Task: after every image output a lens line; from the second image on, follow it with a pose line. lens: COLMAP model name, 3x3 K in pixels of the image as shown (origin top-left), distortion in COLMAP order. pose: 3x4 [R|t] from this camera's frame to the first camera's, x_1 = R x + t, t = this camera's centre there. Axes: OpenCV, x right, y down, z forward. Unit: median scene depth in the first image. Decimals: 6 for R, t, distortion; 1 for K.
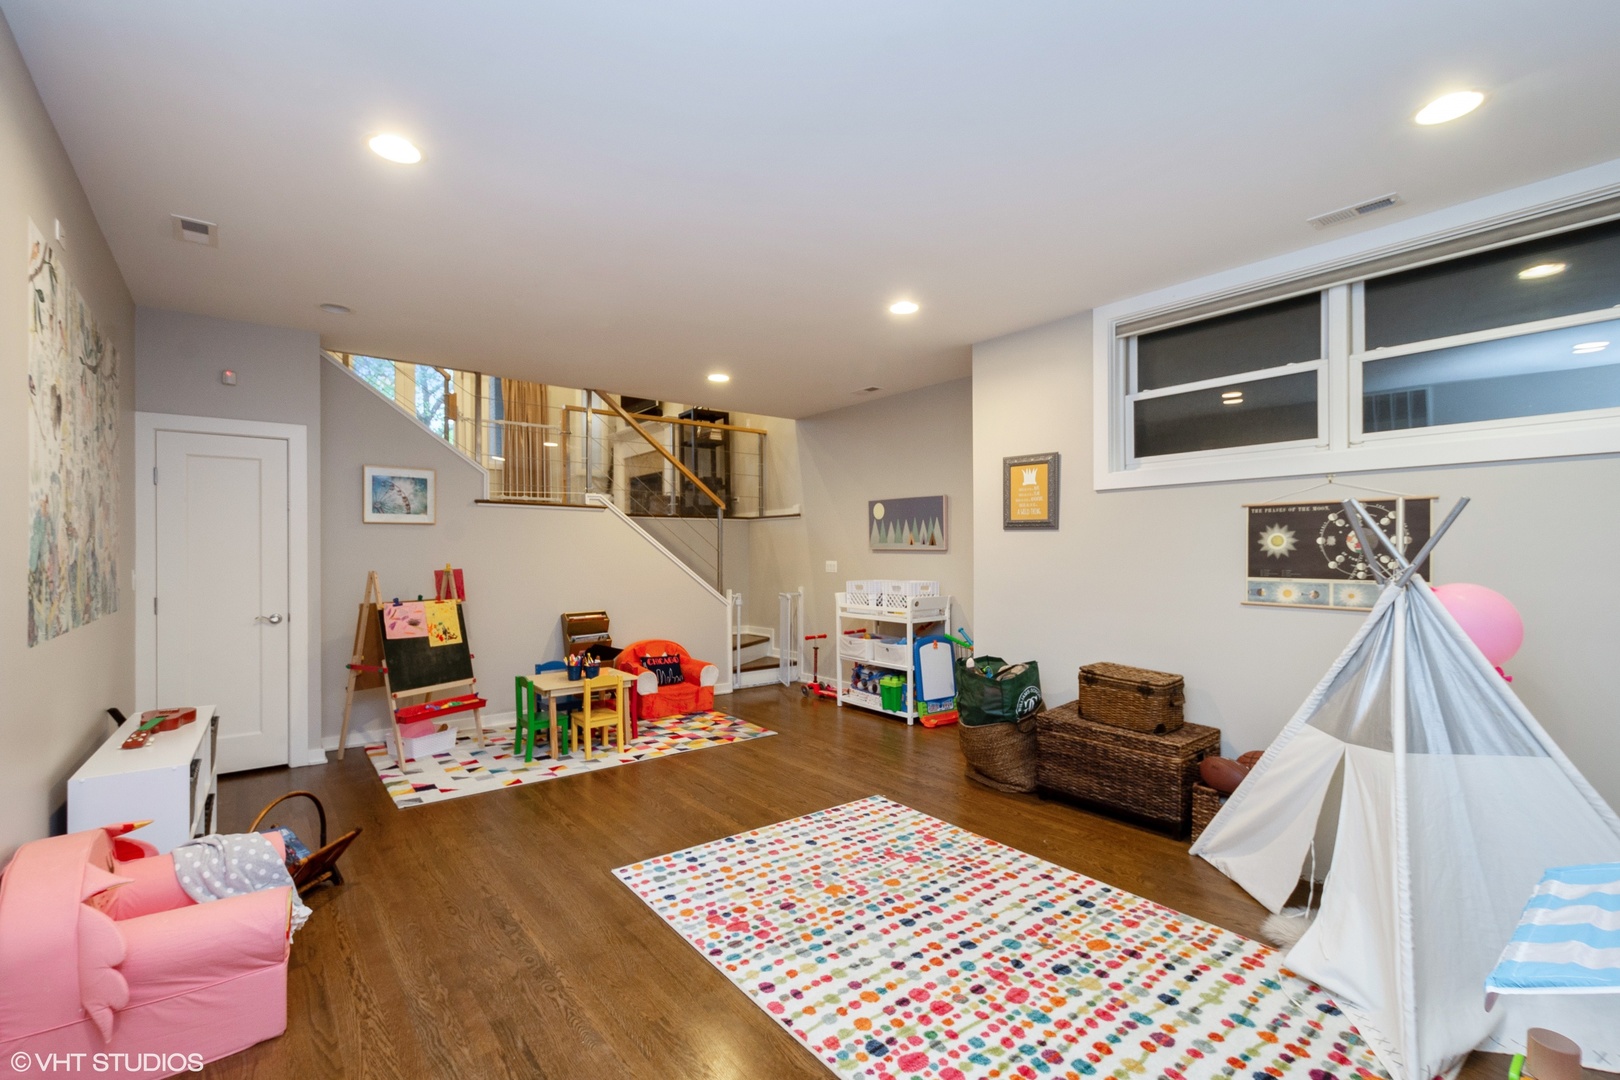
lens RADIAL K [[718.9, 0, 812.6], [0, 718.9, 553.4], [0, 0, 1]] dist [-0.001052, -0.000455]
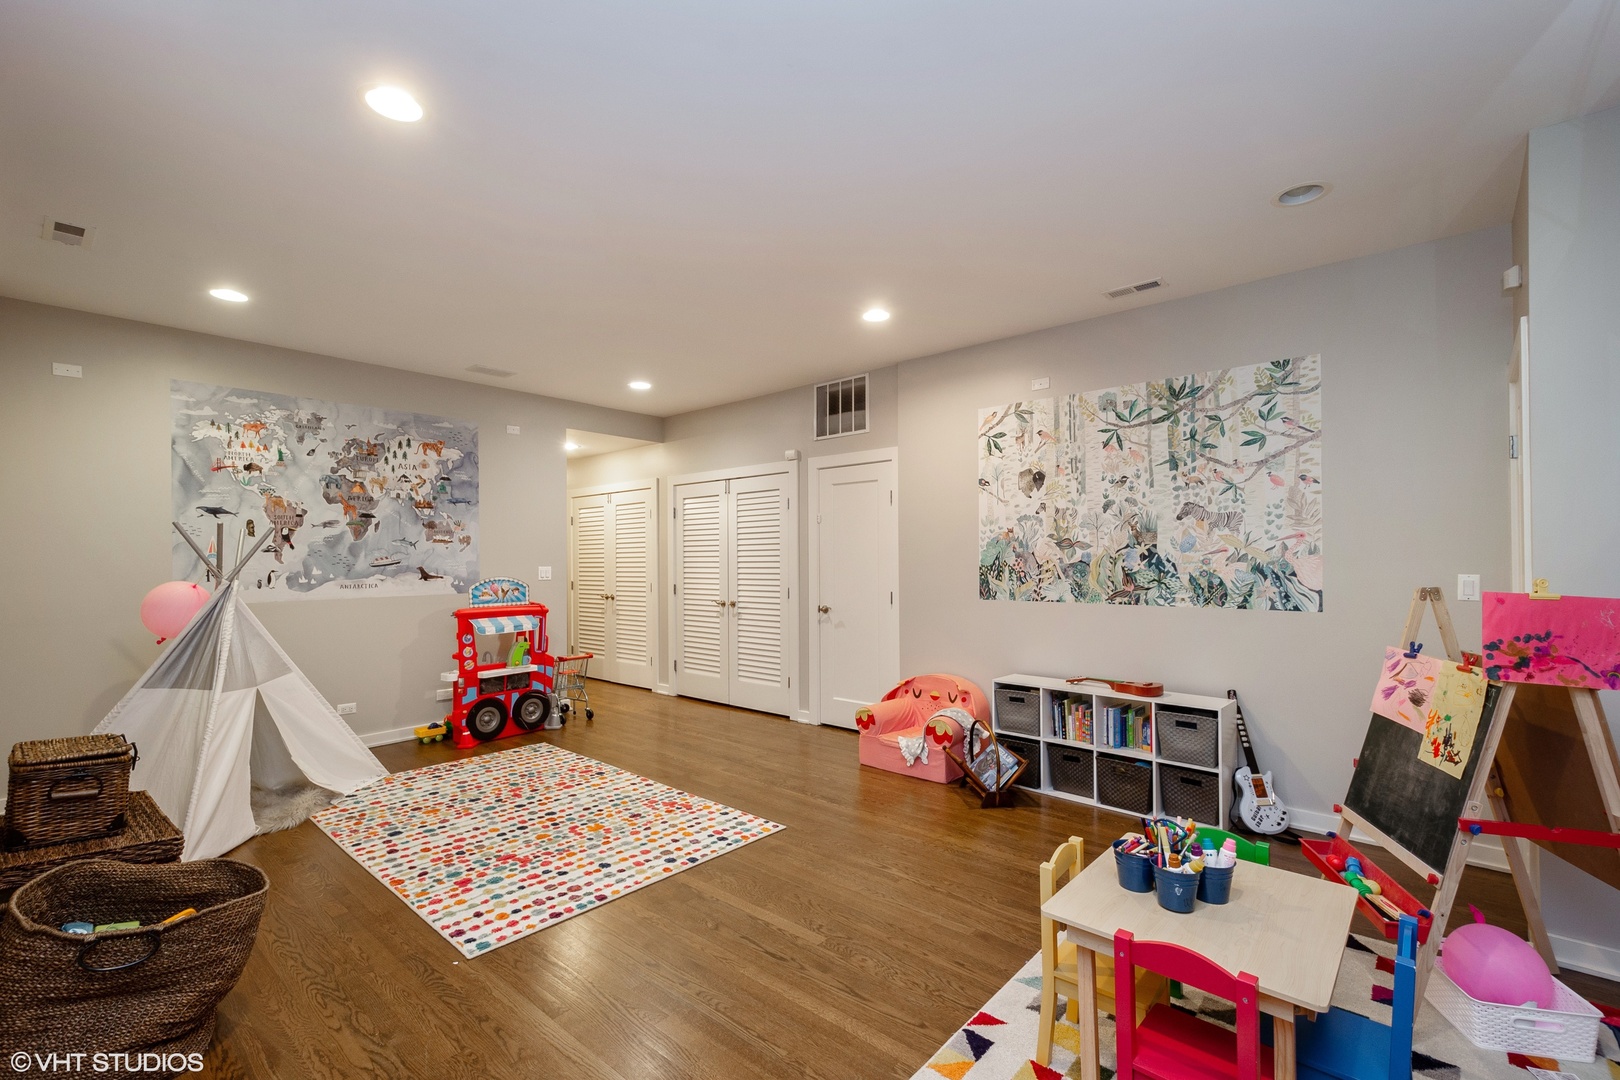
lens RADIAL K [[718.9, 0, 812.6], [0, 718.9, 553.4], [0, 0, 1]] dist [-0.001052, -0.000455]
pose [[-0.984931, 0.001066, -0.172943, -0.122409], [0.003290, 0.999916, -0.012574, 0.007333], [0.172915, -0.012954, -0.984852, 2.248143]]
